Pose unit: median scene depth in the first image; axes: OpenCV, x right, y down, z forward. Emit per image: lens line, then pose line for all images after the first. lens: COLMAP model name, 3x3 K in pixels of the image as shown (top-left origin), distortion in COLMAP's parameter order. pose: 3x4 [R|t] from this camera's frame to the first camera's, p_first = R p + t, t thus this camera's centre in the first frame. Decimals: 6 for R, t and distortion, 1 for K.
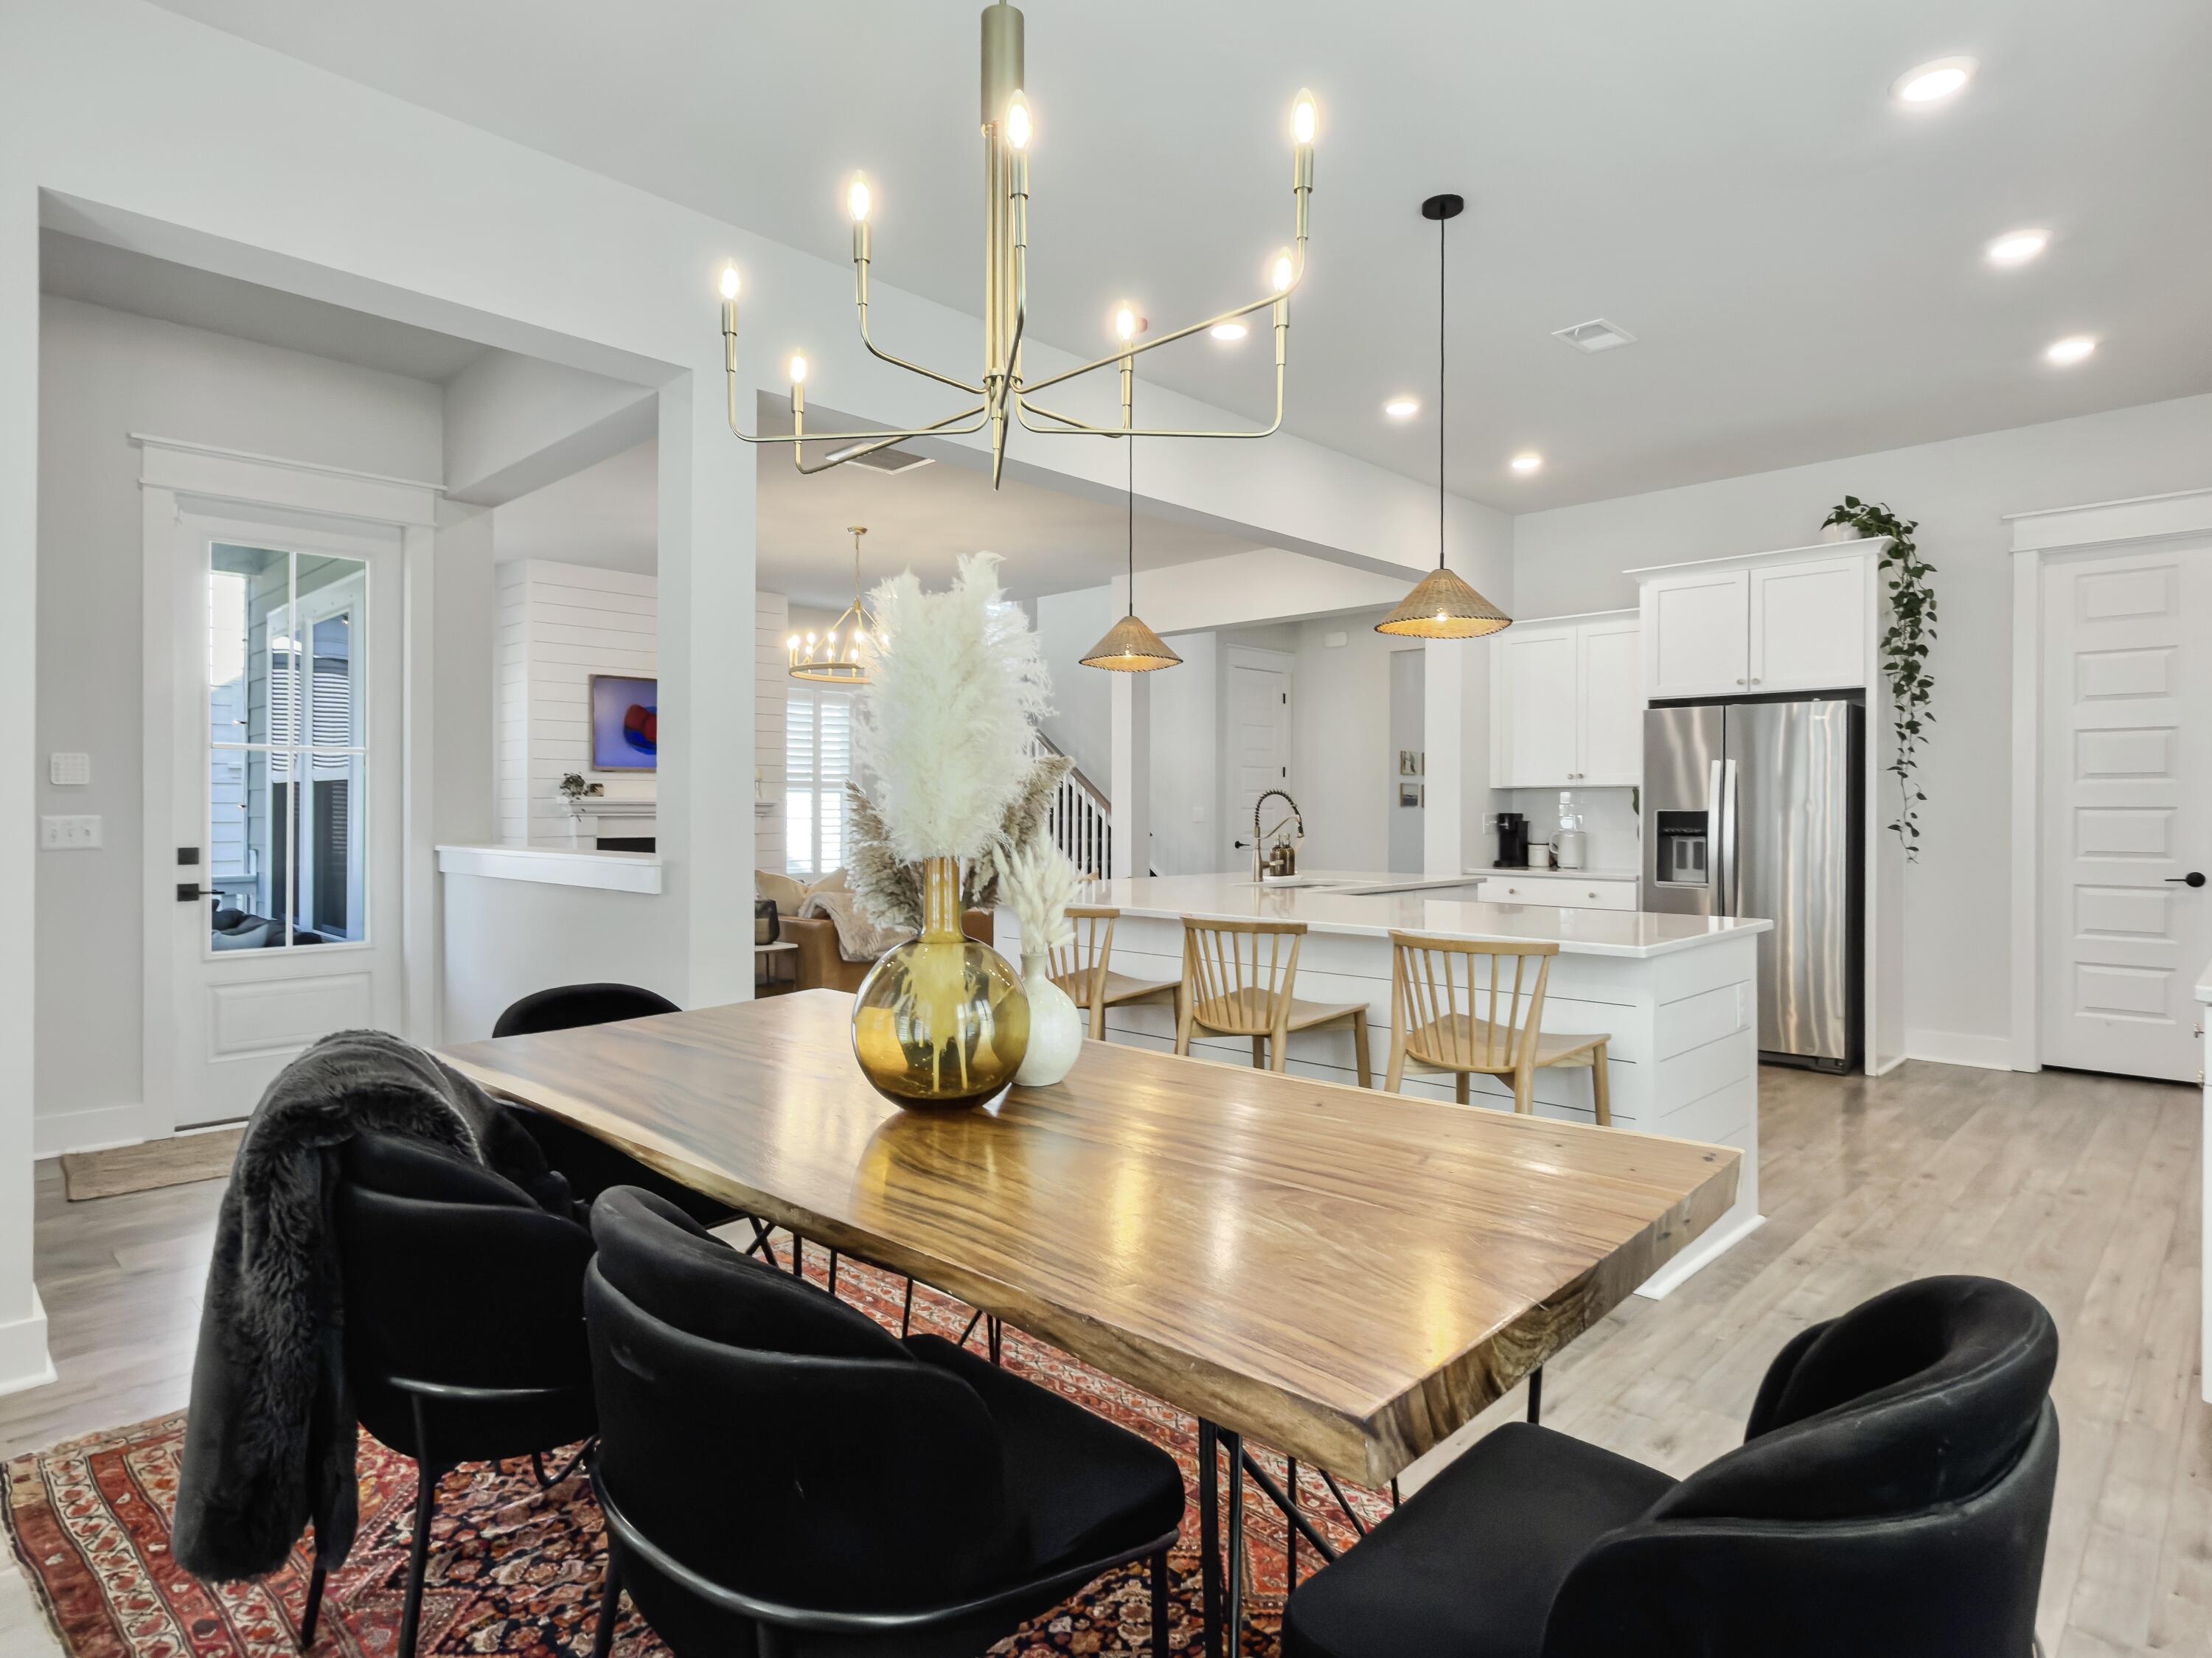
lens RADIAL K [[1196.8, 0, 1100.3], [0, 1196.8, 826.4], [0, 0, 1]] dist [0.001415, -0.000275]
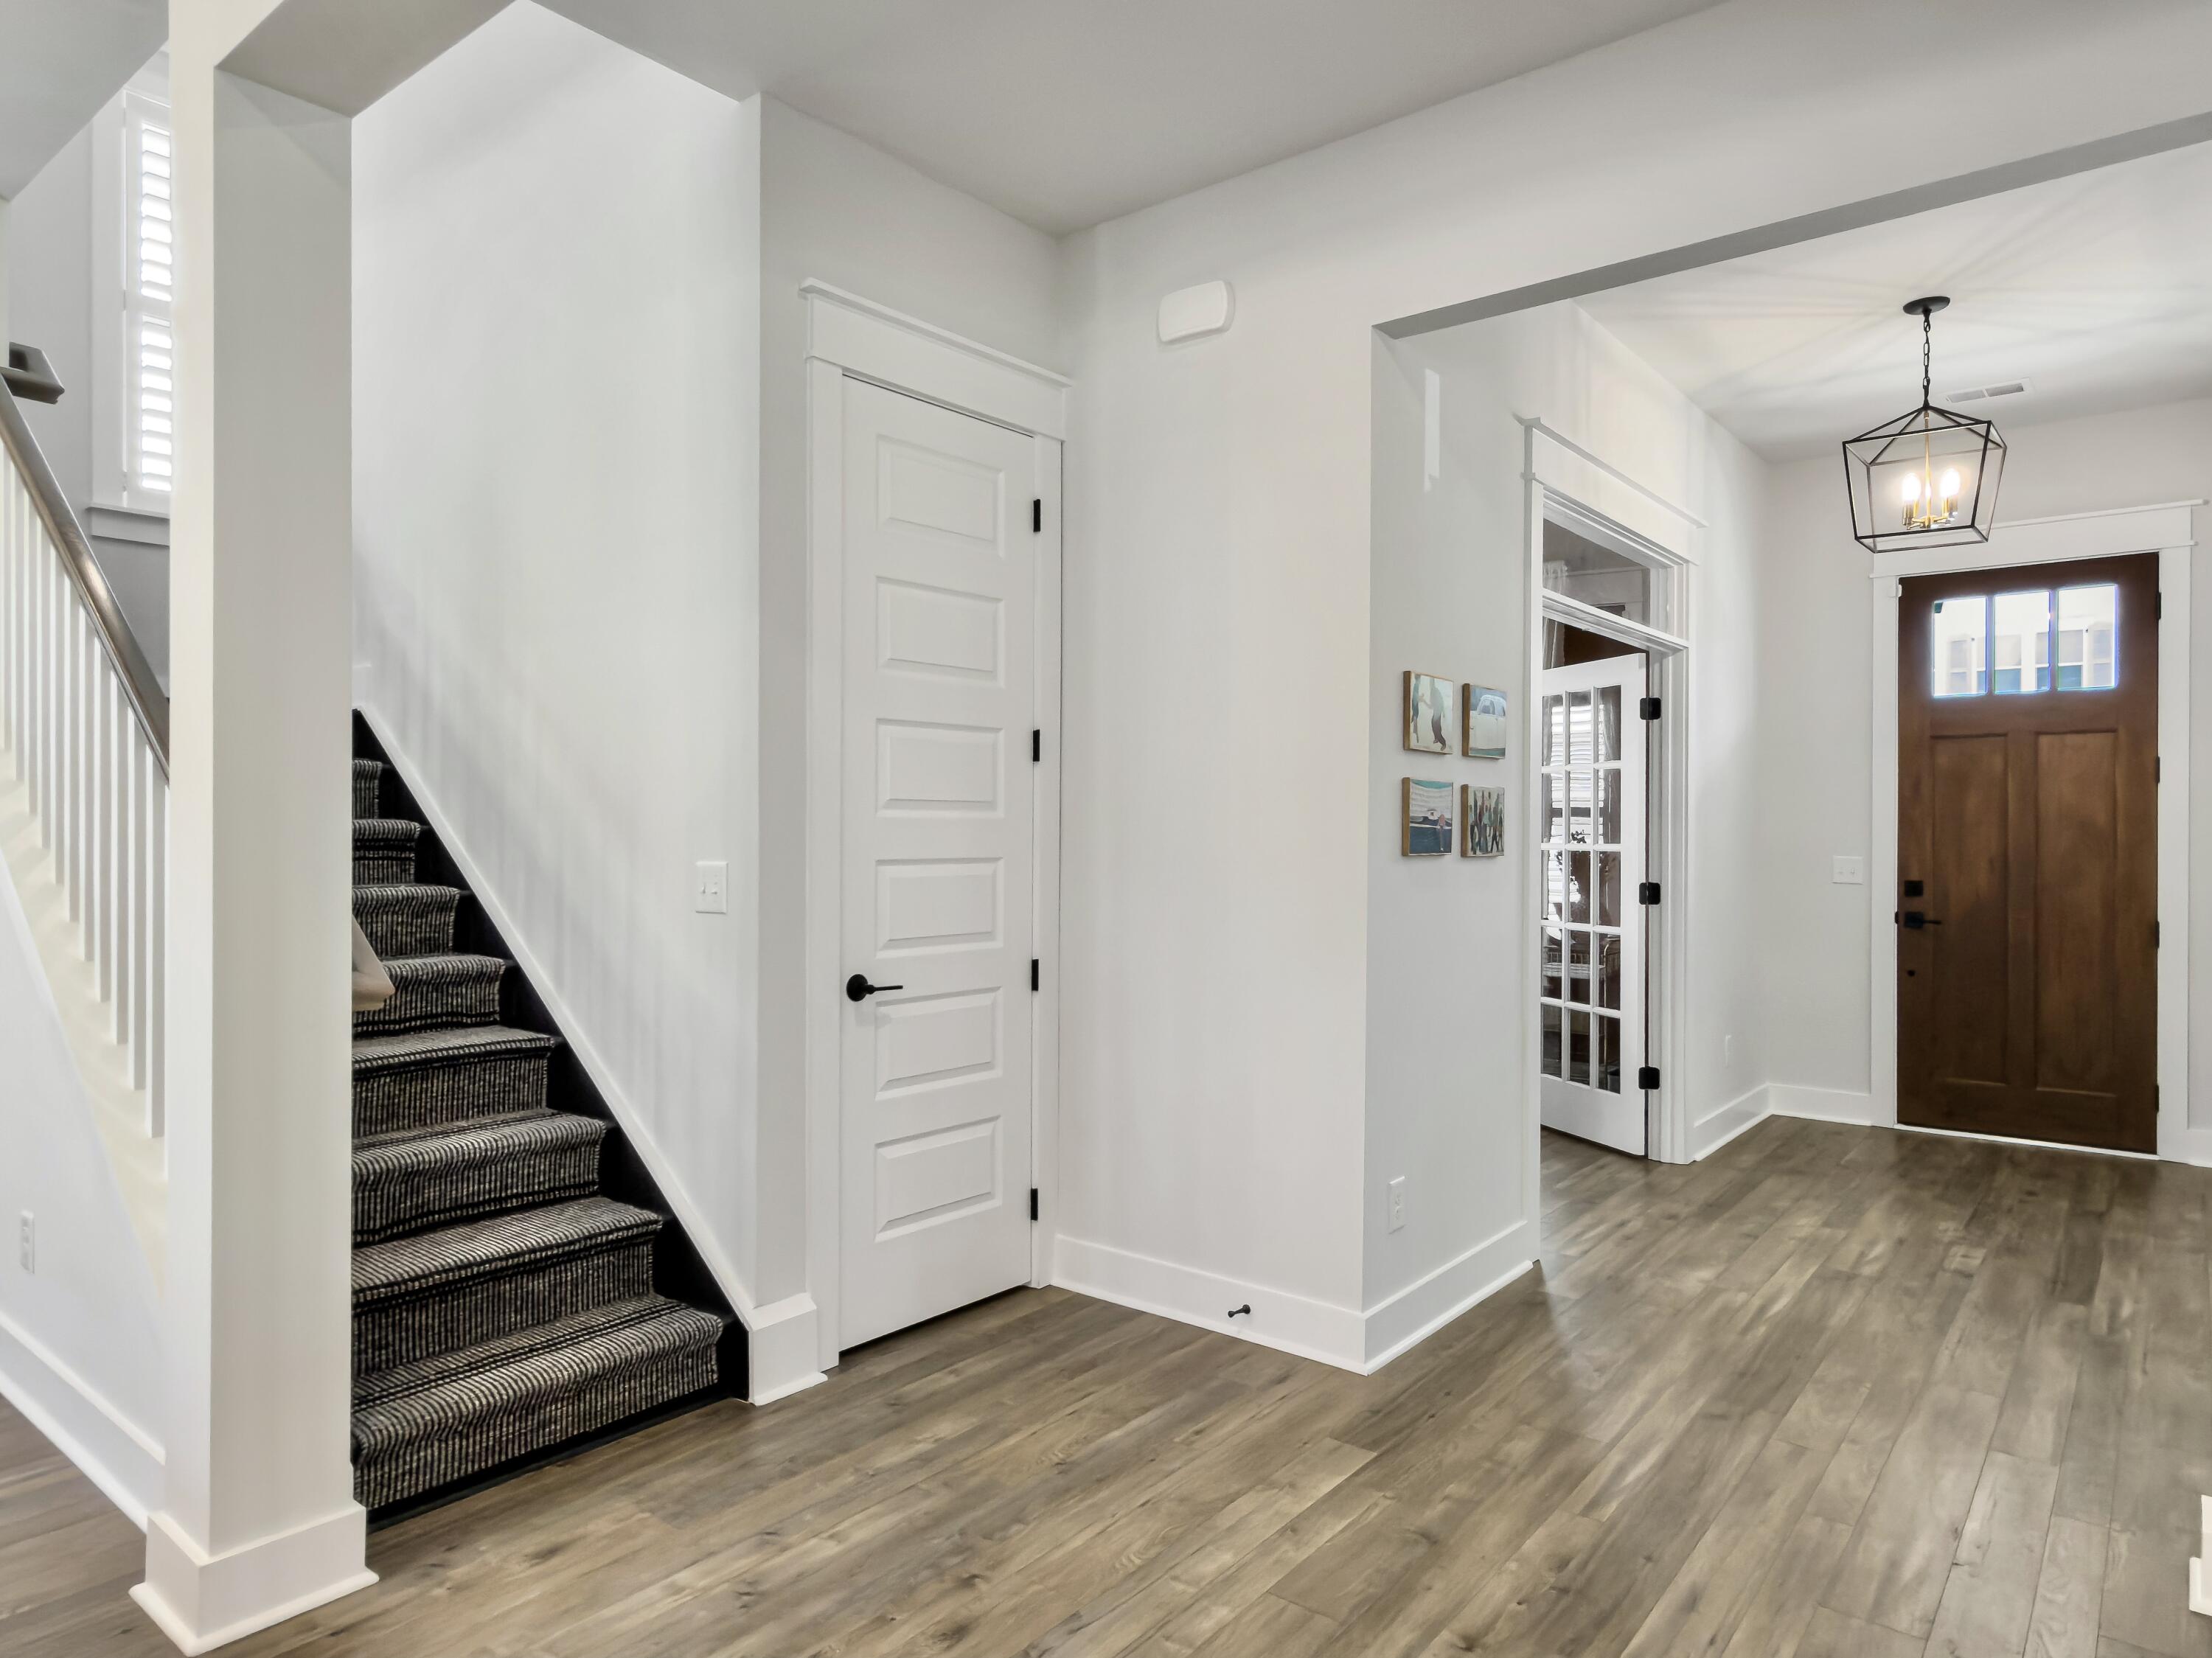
lens RADIAL K [[1373.0, 0, 1107.9], [0, 1373.0, 839.8], [0, 0, 1]] dist [-0.004301, -0.002006]
pose [[0.995907, 0.000335, 0.090385, 0.276152], [0.000416, 0.999966, -0.008291, -0.034195], [-0.090385, 0.008294, 0.995872, 1.255050]]
